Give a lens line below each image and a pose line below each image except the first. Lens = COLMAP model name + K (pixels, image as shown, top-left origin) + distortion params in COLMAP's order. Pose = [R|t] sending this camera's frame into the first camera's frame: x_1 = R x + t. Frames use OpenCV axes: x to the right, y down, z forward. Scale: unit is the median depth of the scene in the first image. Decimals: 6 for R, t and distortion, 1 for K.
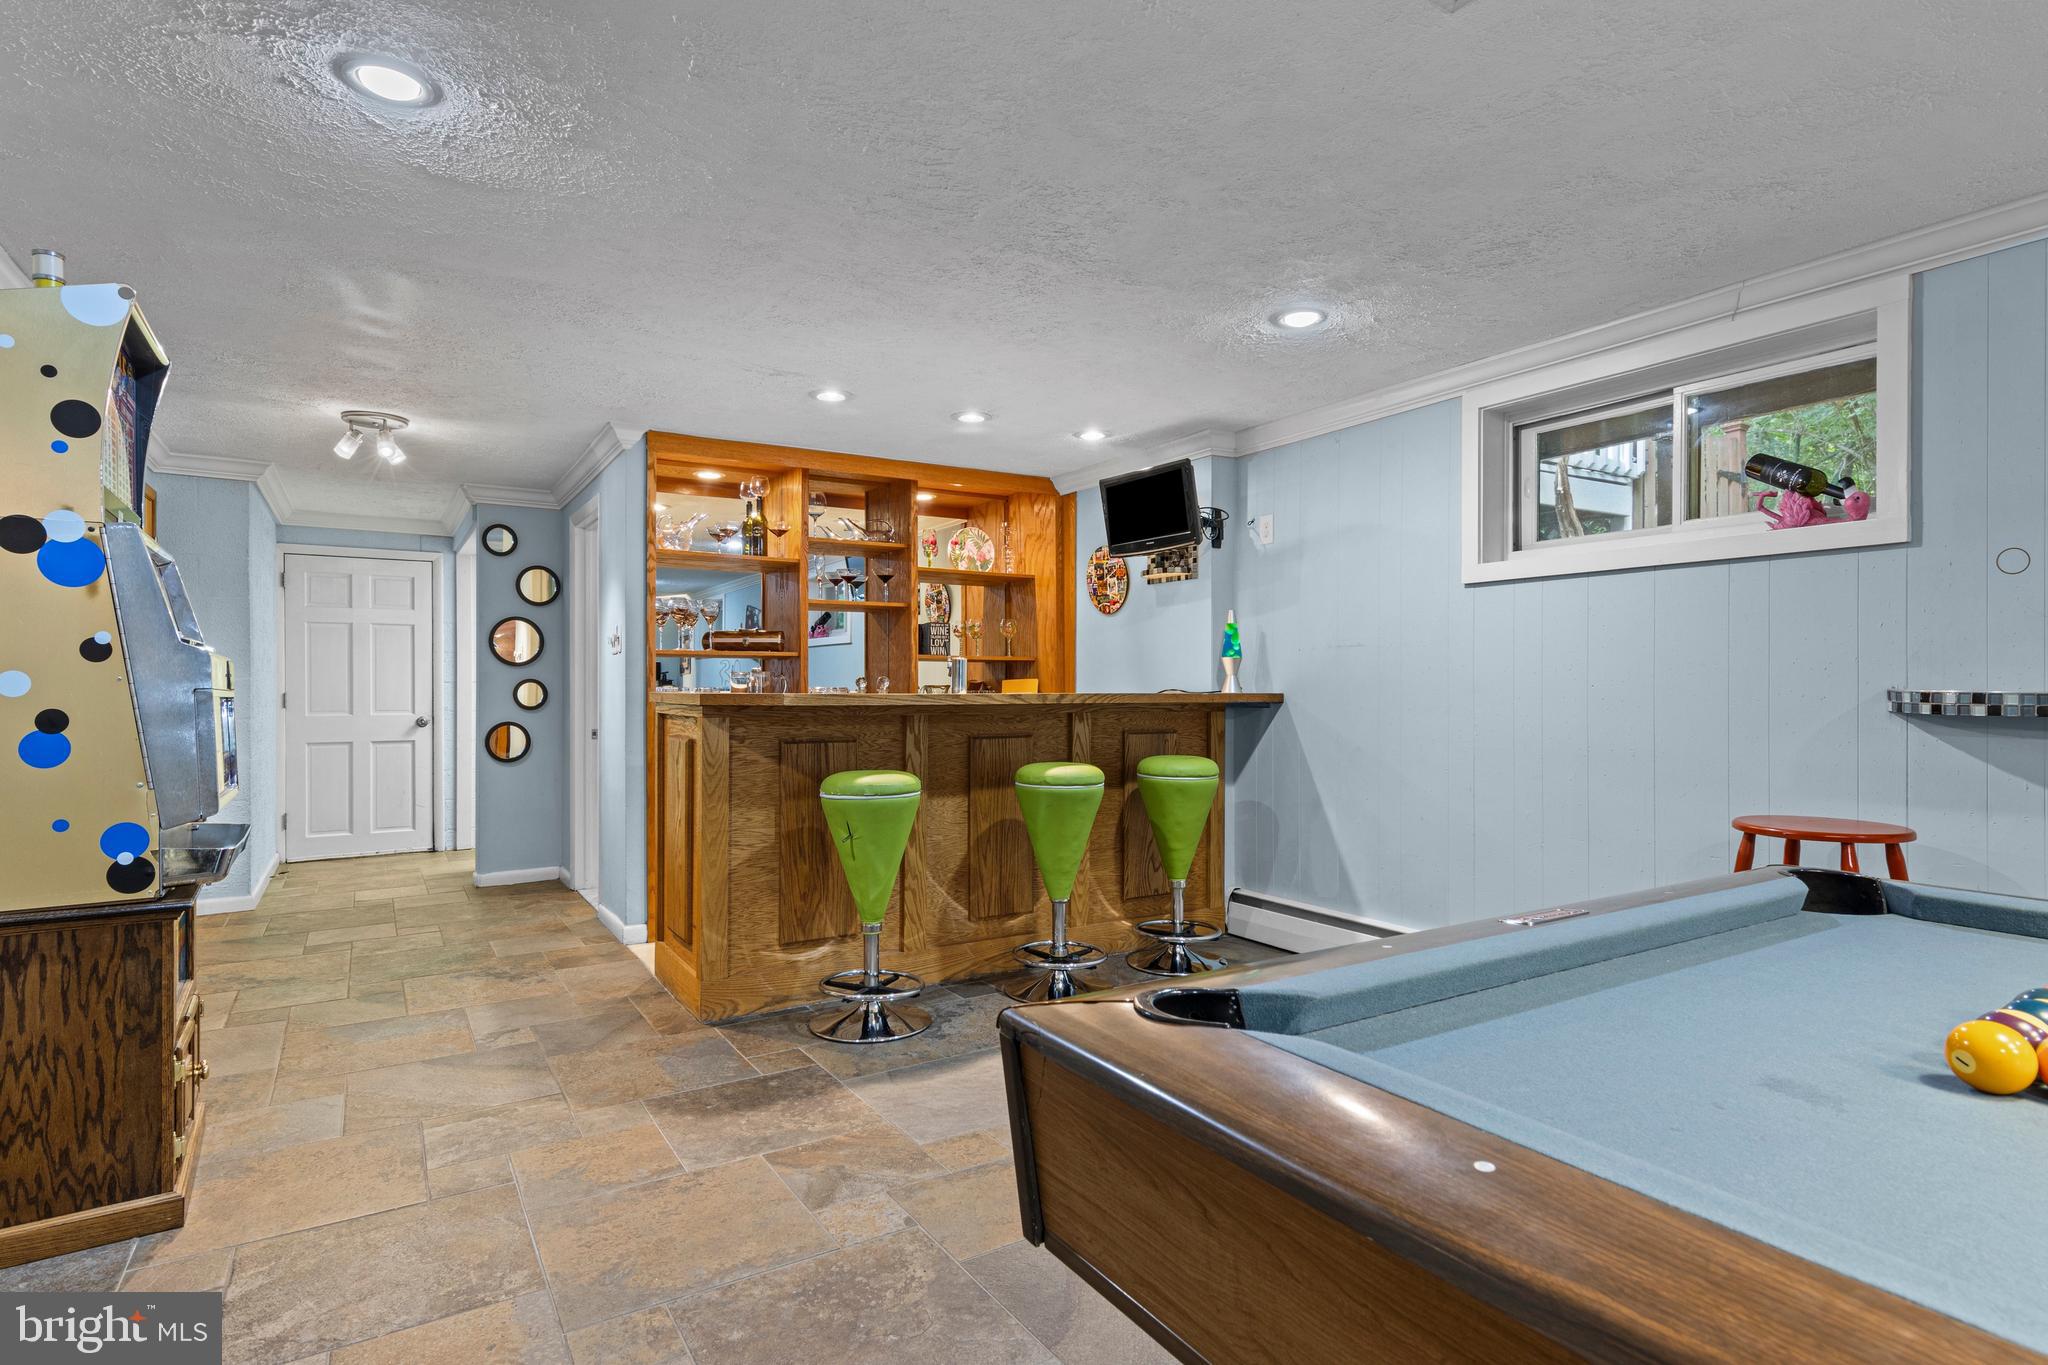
lens RADIAL K [[1045.3, 0, 1025.5], [0, 1045.3, 691.2], [0, 0, 1]] dist [0.006931, -0.001166]
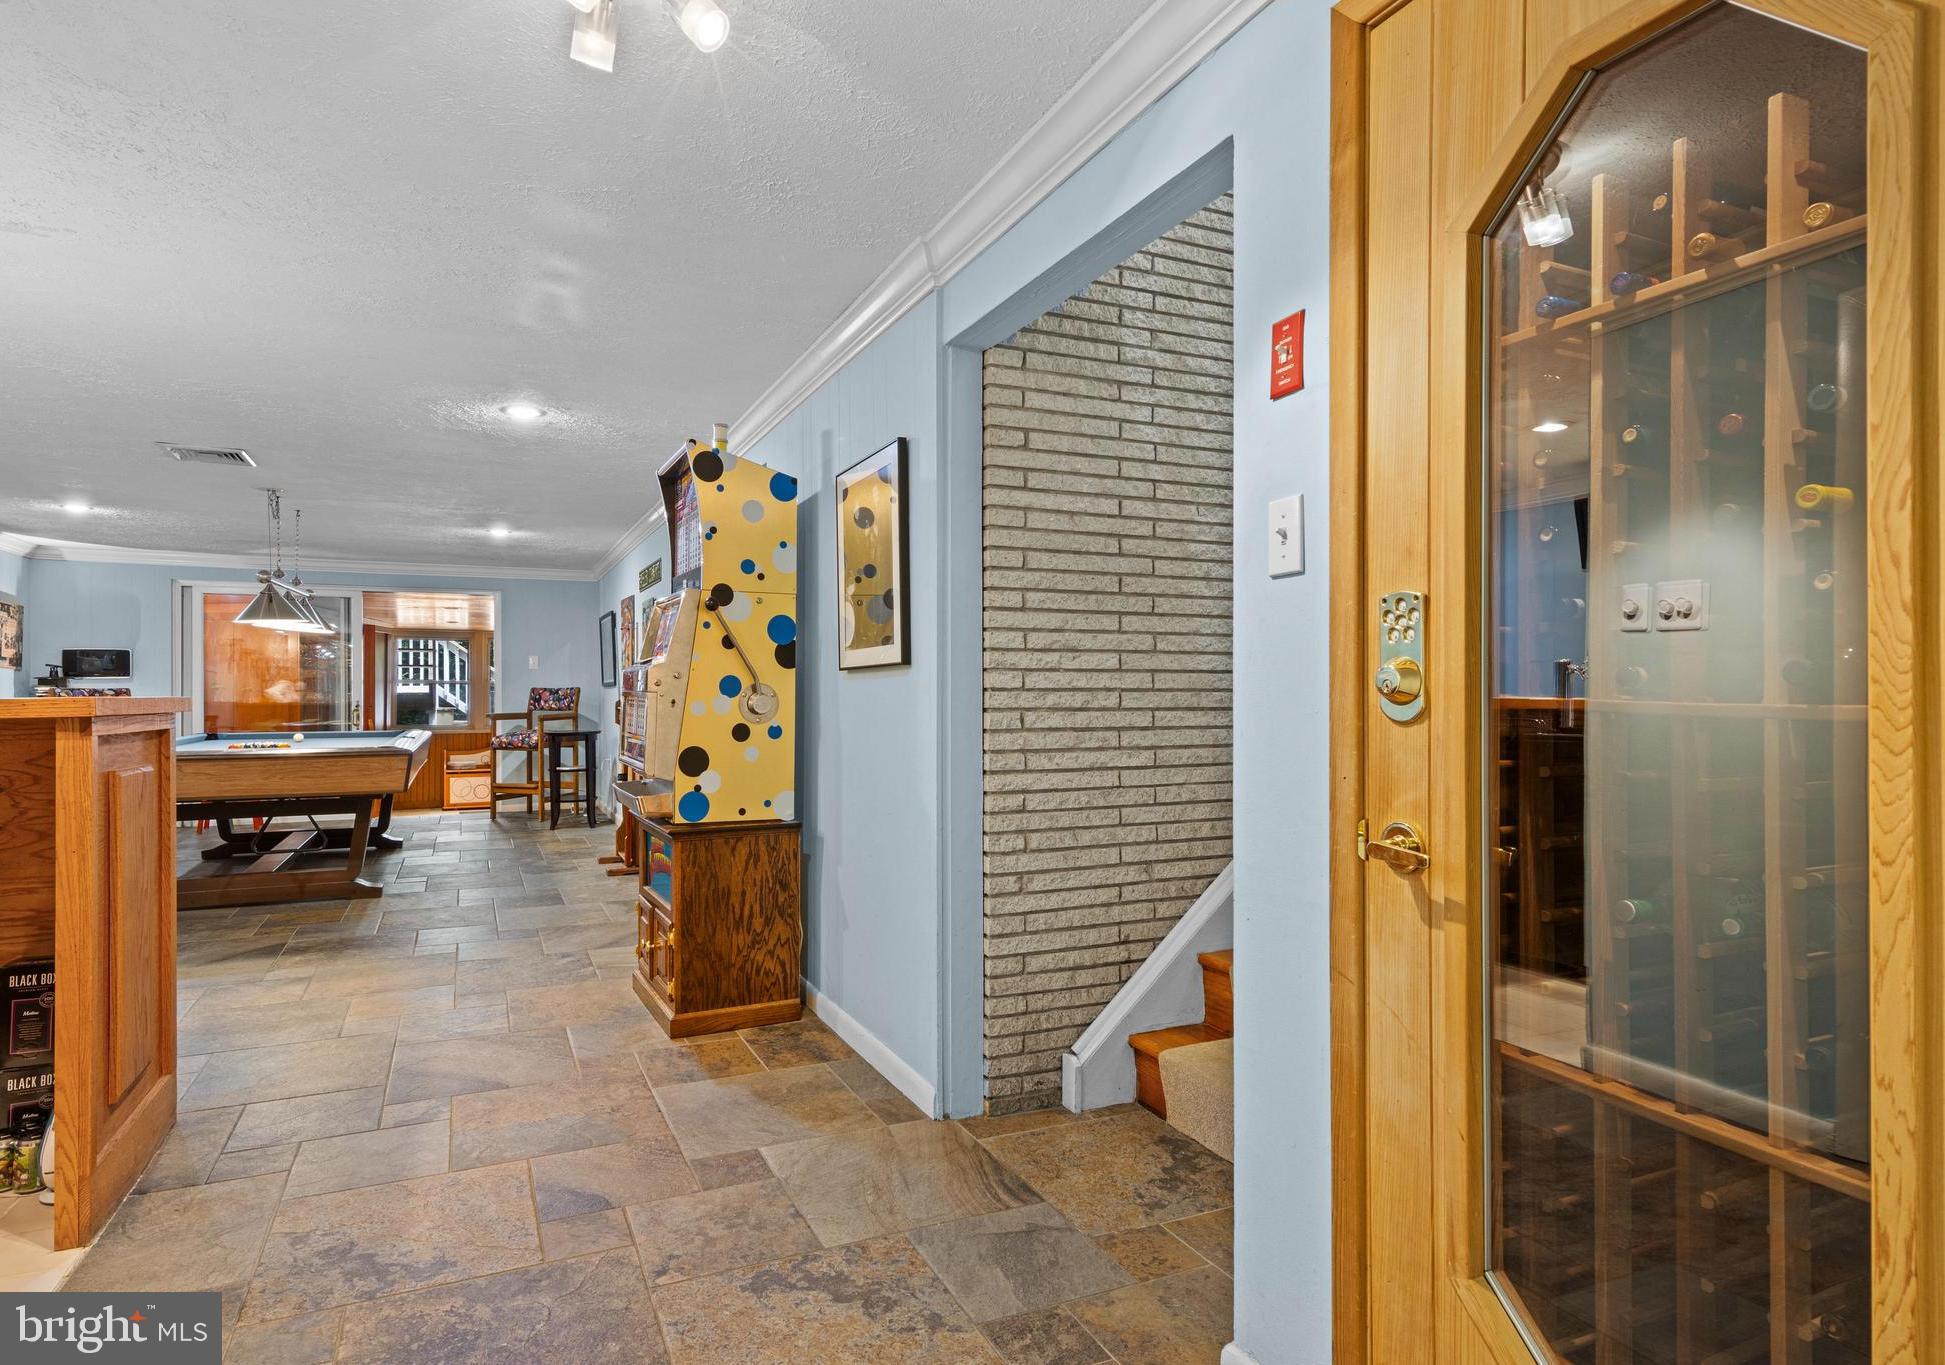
lens RADIAL K [[1107.6, 0, 968.0], [0, 1107.6, 690.3], [0, 0, 1]] dist [0.000837, 0.002177]
pose [[-0.991246, 0.000740, 0.132029, -1.118808], [0.000873, 0.999999, 0.000952, -0.004152], [-0.132028, 0.001059, -0.991245, 1.936705]]
